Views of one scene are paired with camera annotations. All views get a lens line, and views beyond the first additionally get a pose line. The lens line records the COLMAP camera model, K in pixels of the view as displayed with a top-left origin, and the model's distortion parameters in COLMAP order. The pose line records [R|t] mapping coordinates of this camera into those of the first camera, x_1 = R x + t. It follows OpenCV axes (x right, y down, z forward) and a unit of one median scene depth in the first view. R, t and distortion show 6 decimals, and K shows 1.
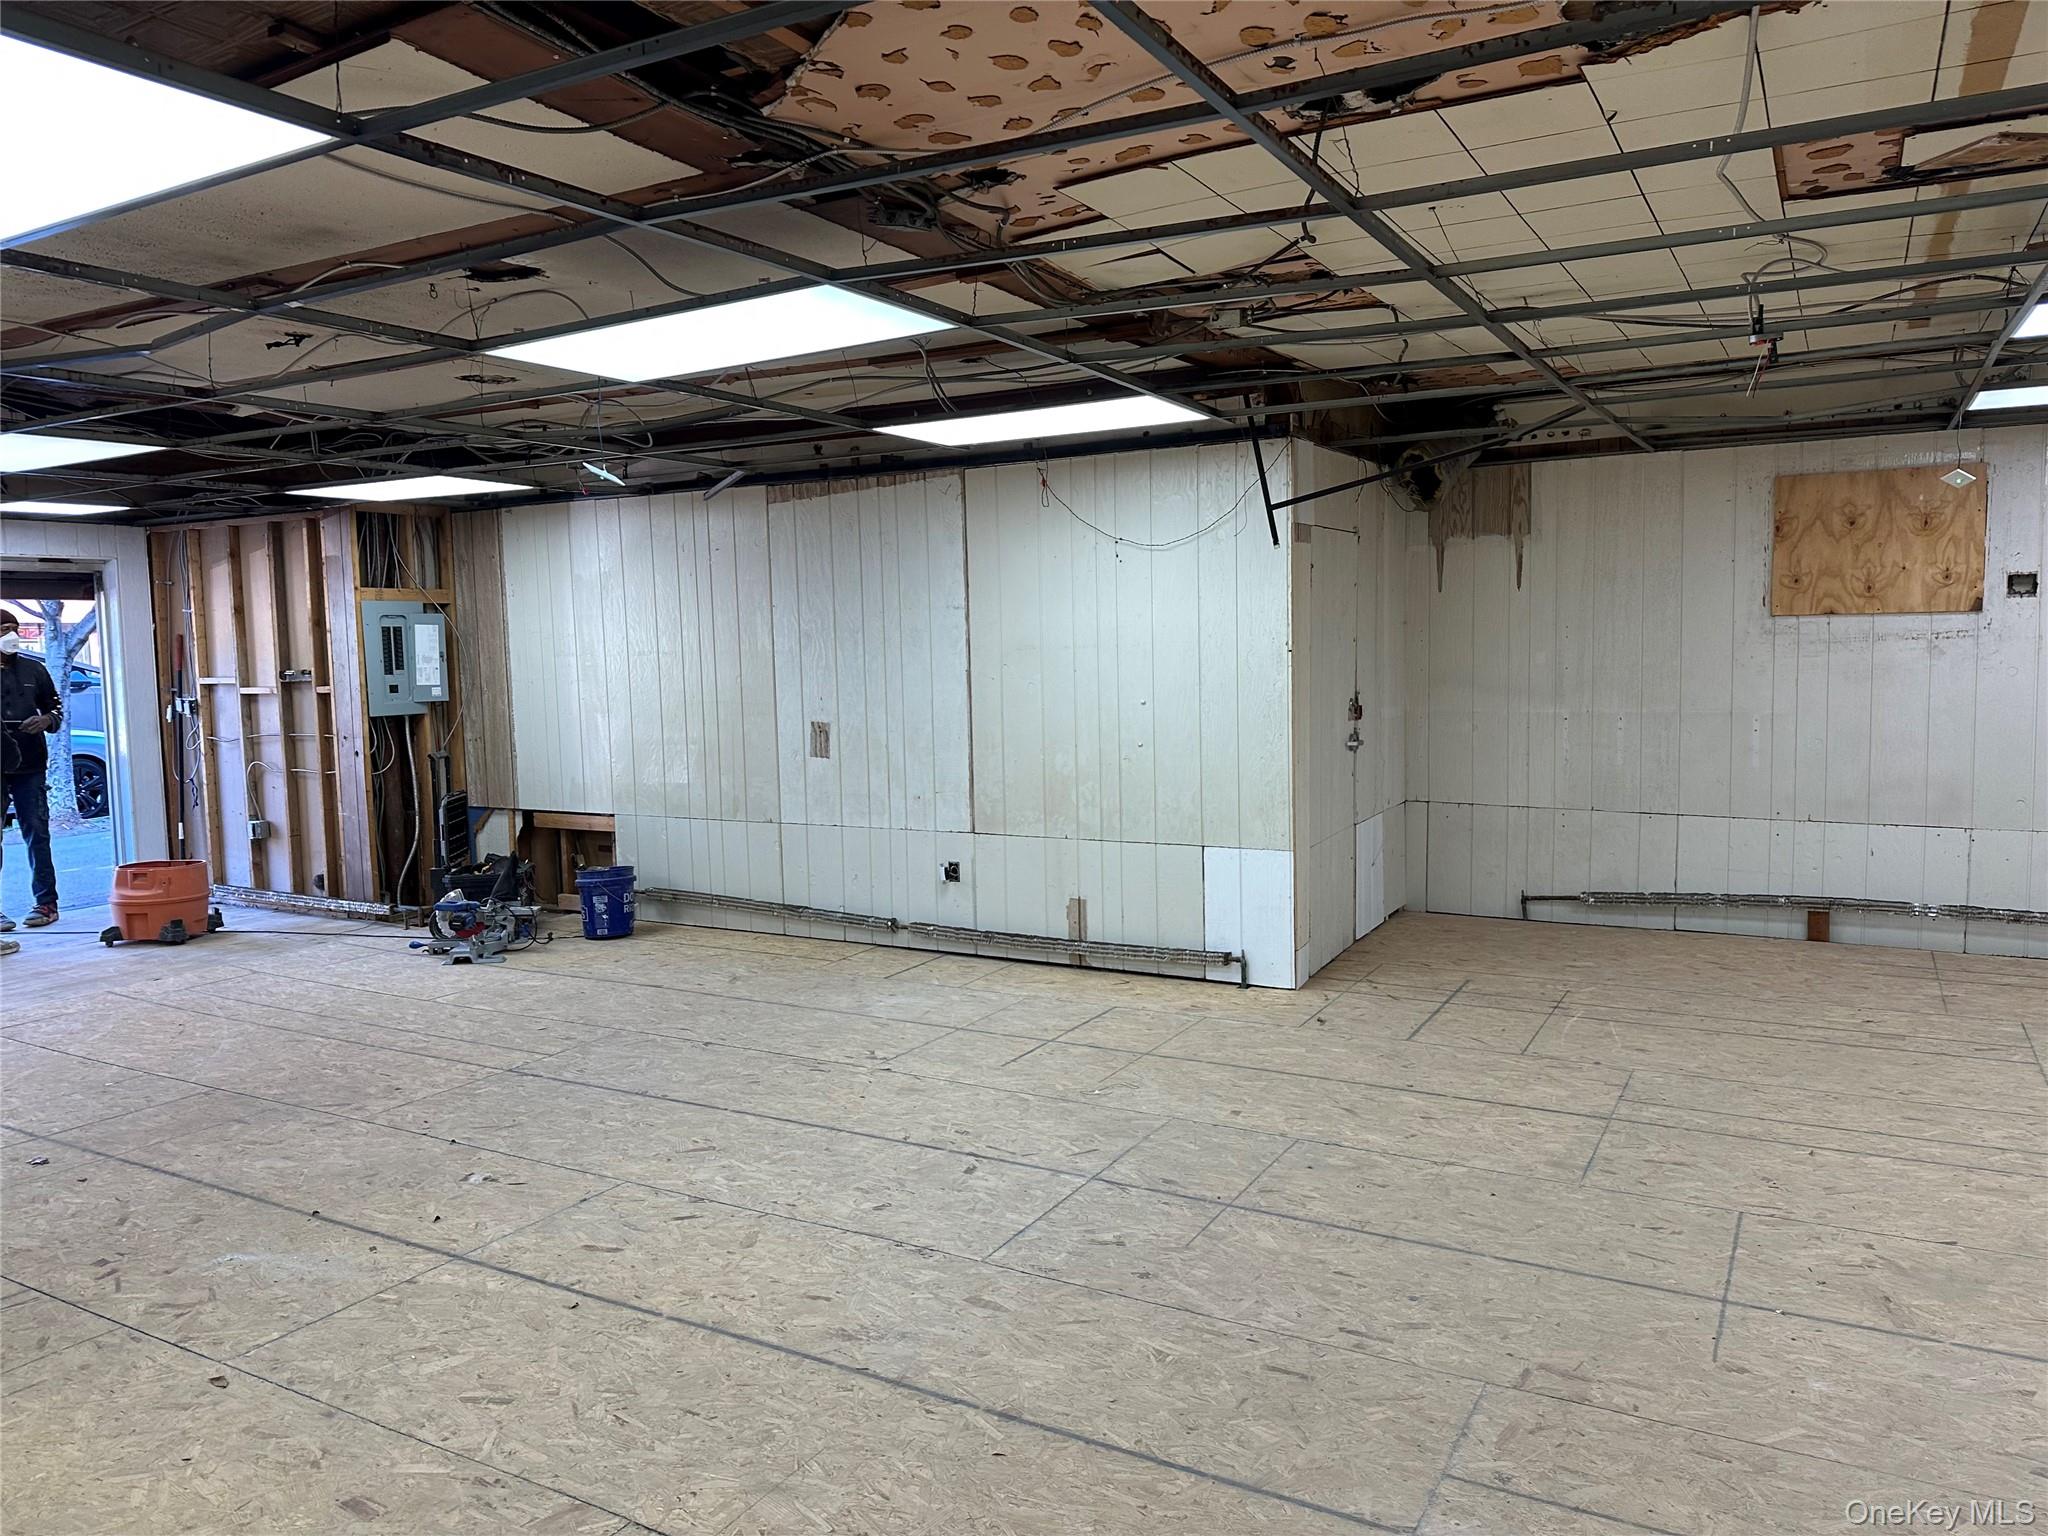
lens RADIAL K [[1418.1, 0, 1011.3], [0, 1418.1, 759.1], [0, 0, 1]] dist [0.067647, -0.081105]
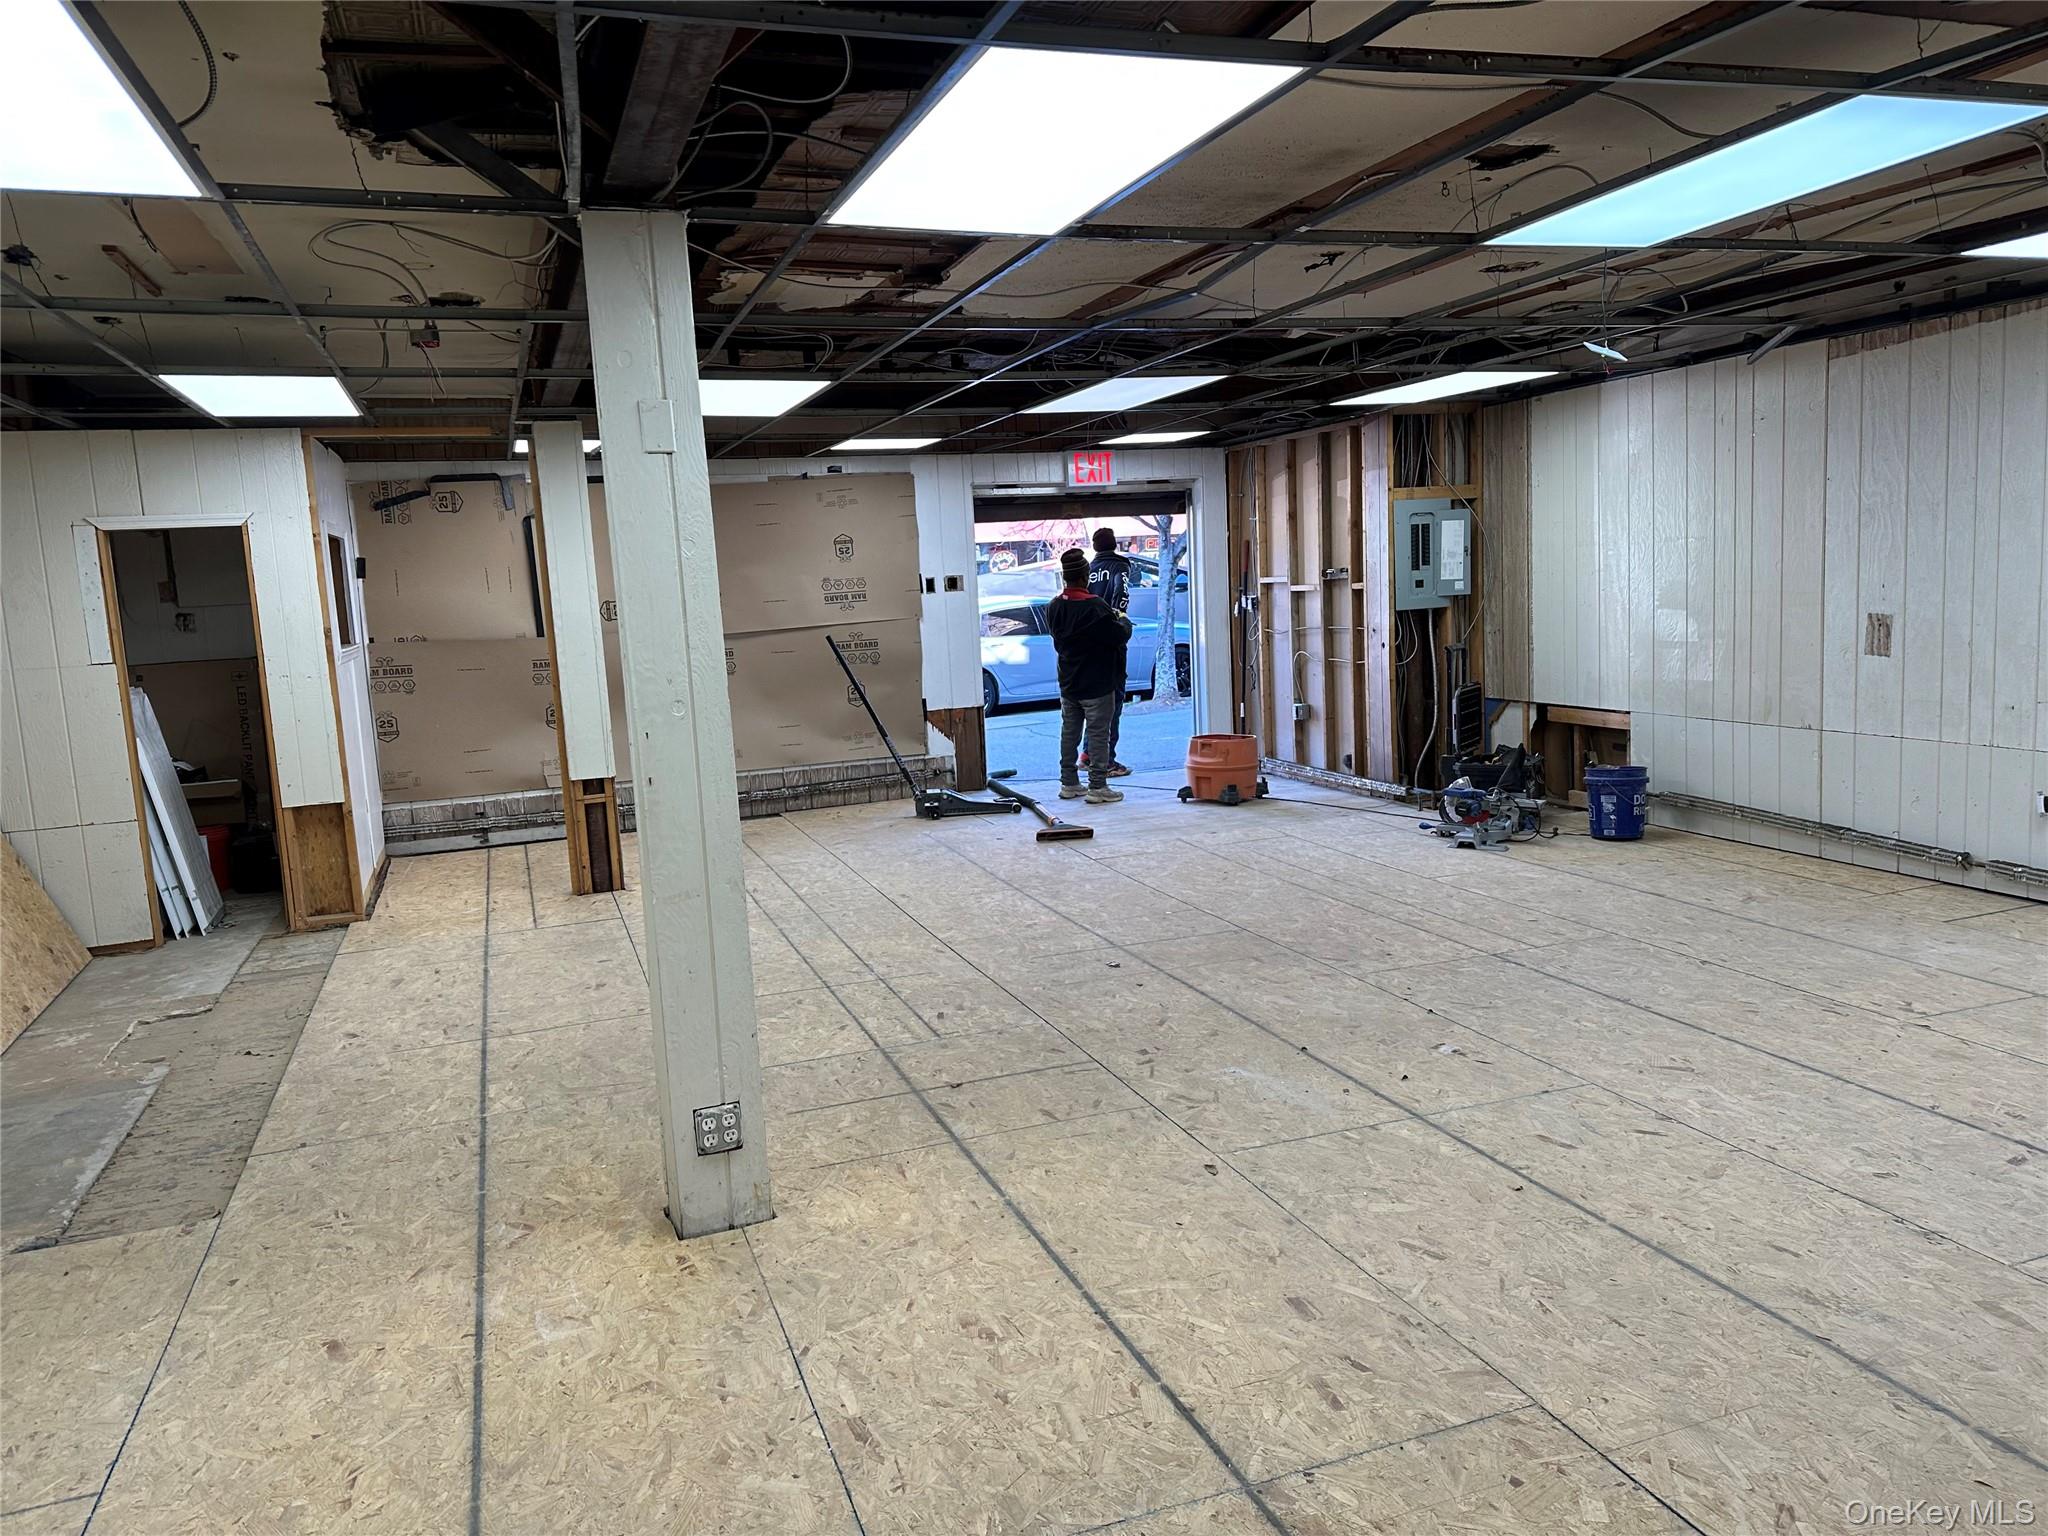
lens RADIAL K [[1418.1, 0, 1023.5], [0, 1418.1, 756.1], [0, 0, 1]] dist [0.067647, -0.081105]
pose [[0.766719, 0.064782, -0.638706, 0.040102], [-0.018816, 0.996736, 0.078509, 0.001050], [0.641707, -0.048177, 0.765435, 0.006517]]
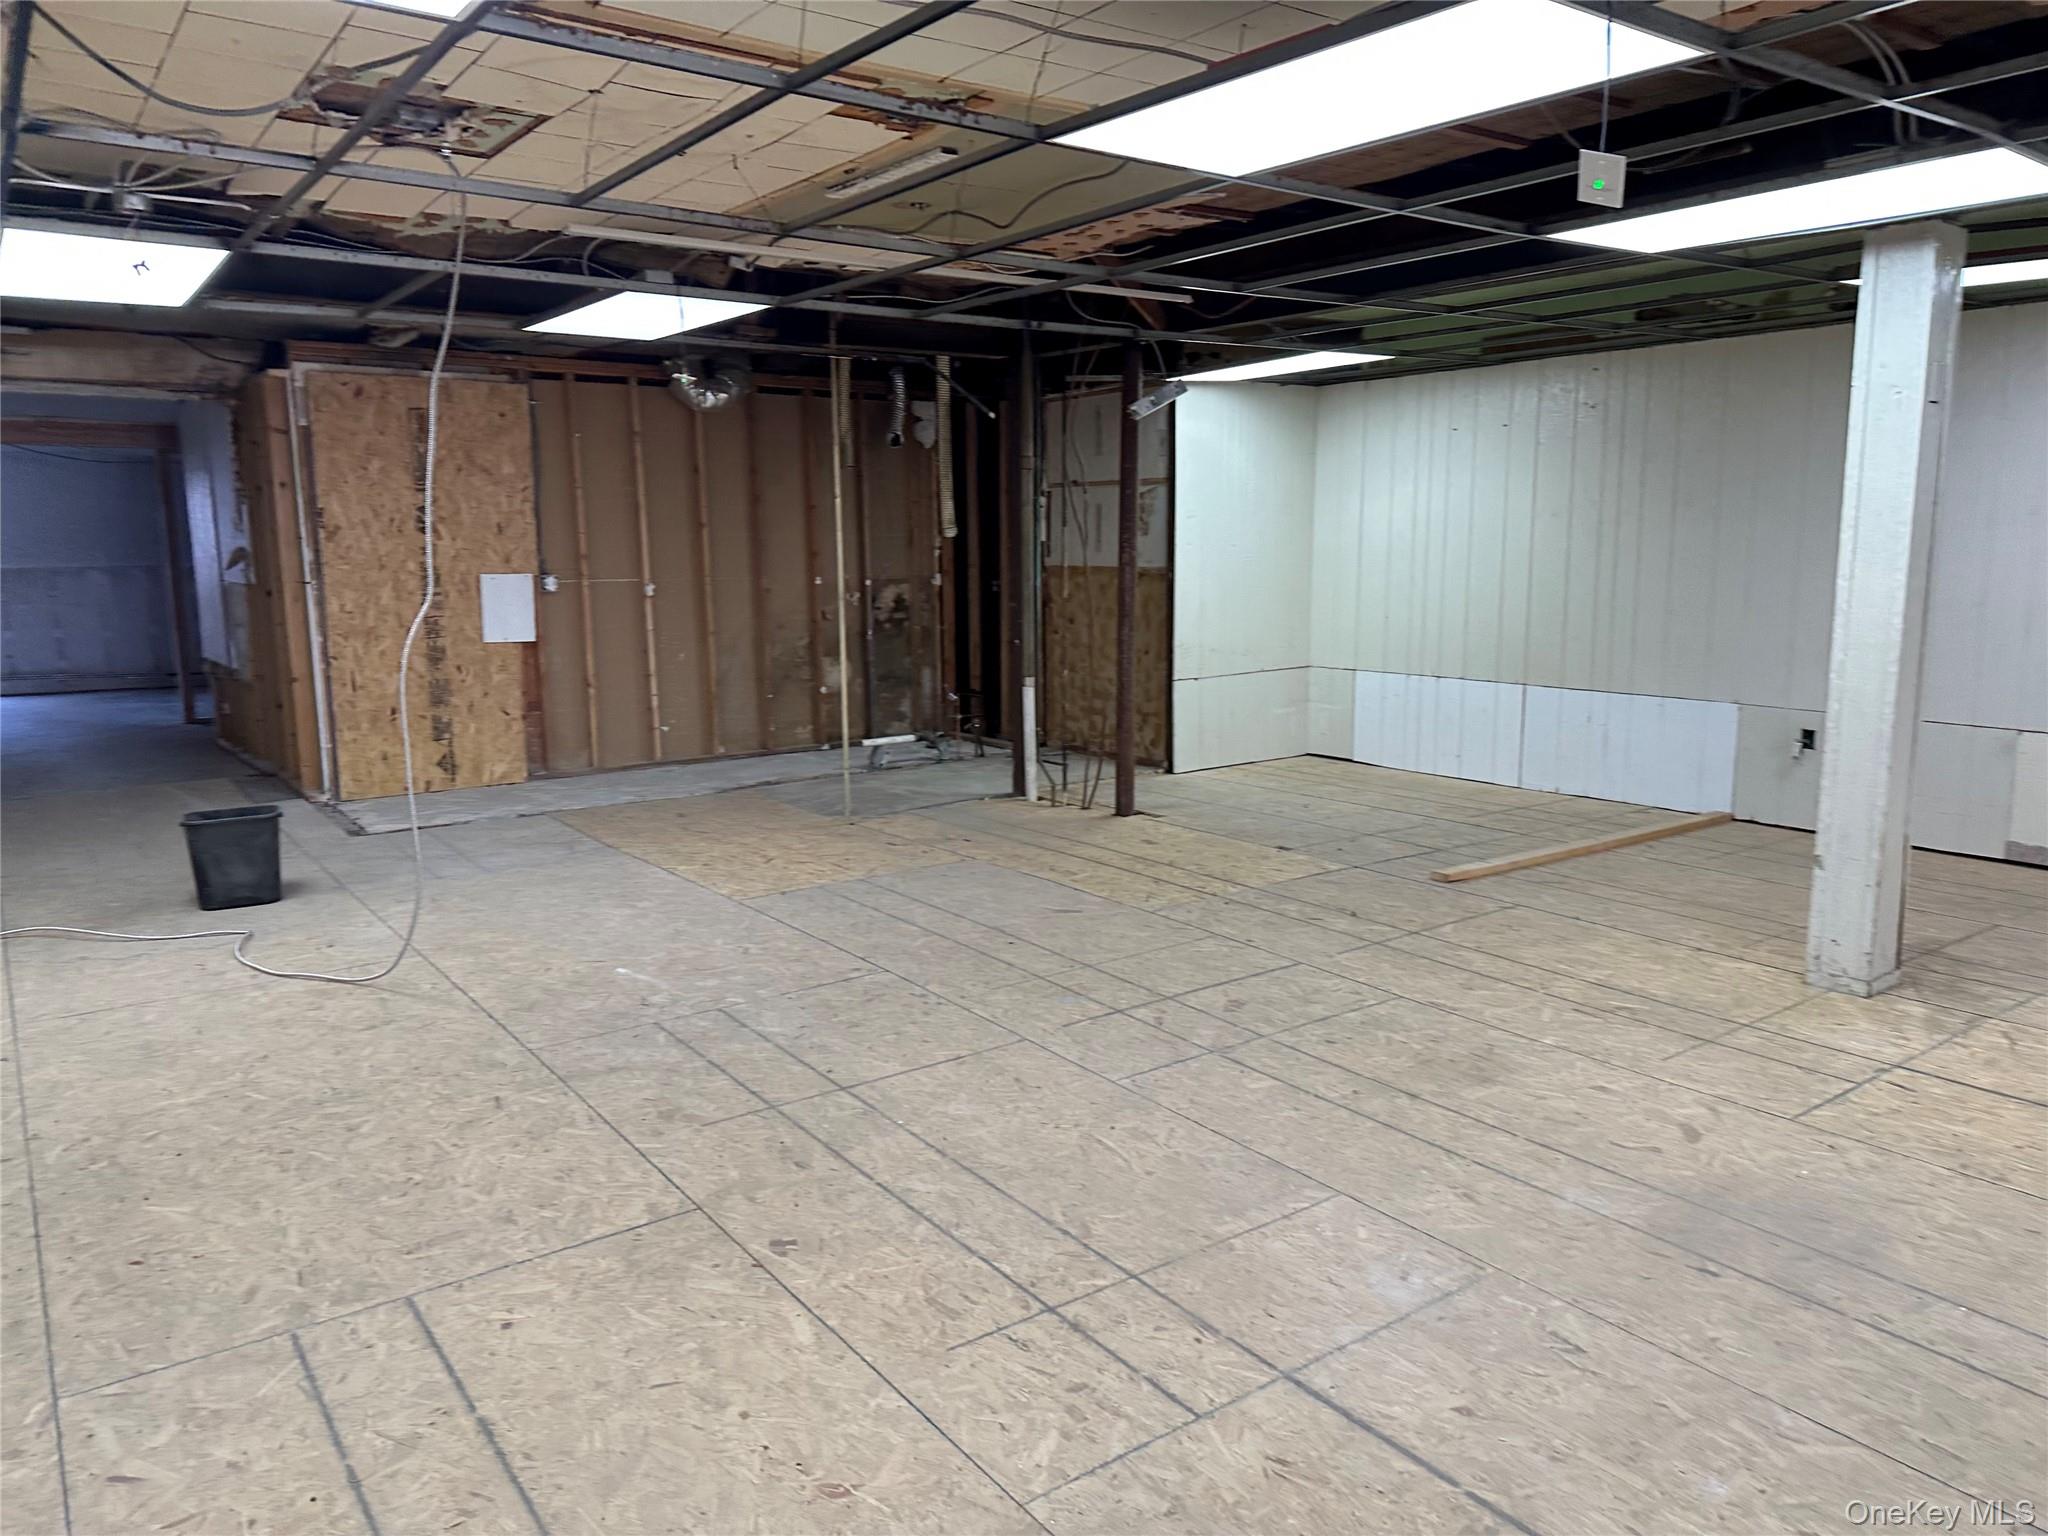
lens RADIAL K [[1418.1, 0, 1009.4], [0, 1418.1, 768.4], [0, 0, 1]] dist [0.067647, -0.081105]
pose [[-0.911639, -0.037567, 0.409271, 0.370225], [0.062895, 0.971332, 0.229254, -0.085255], [-0.406150, 0.234738, -0.883142, 1.062663]]
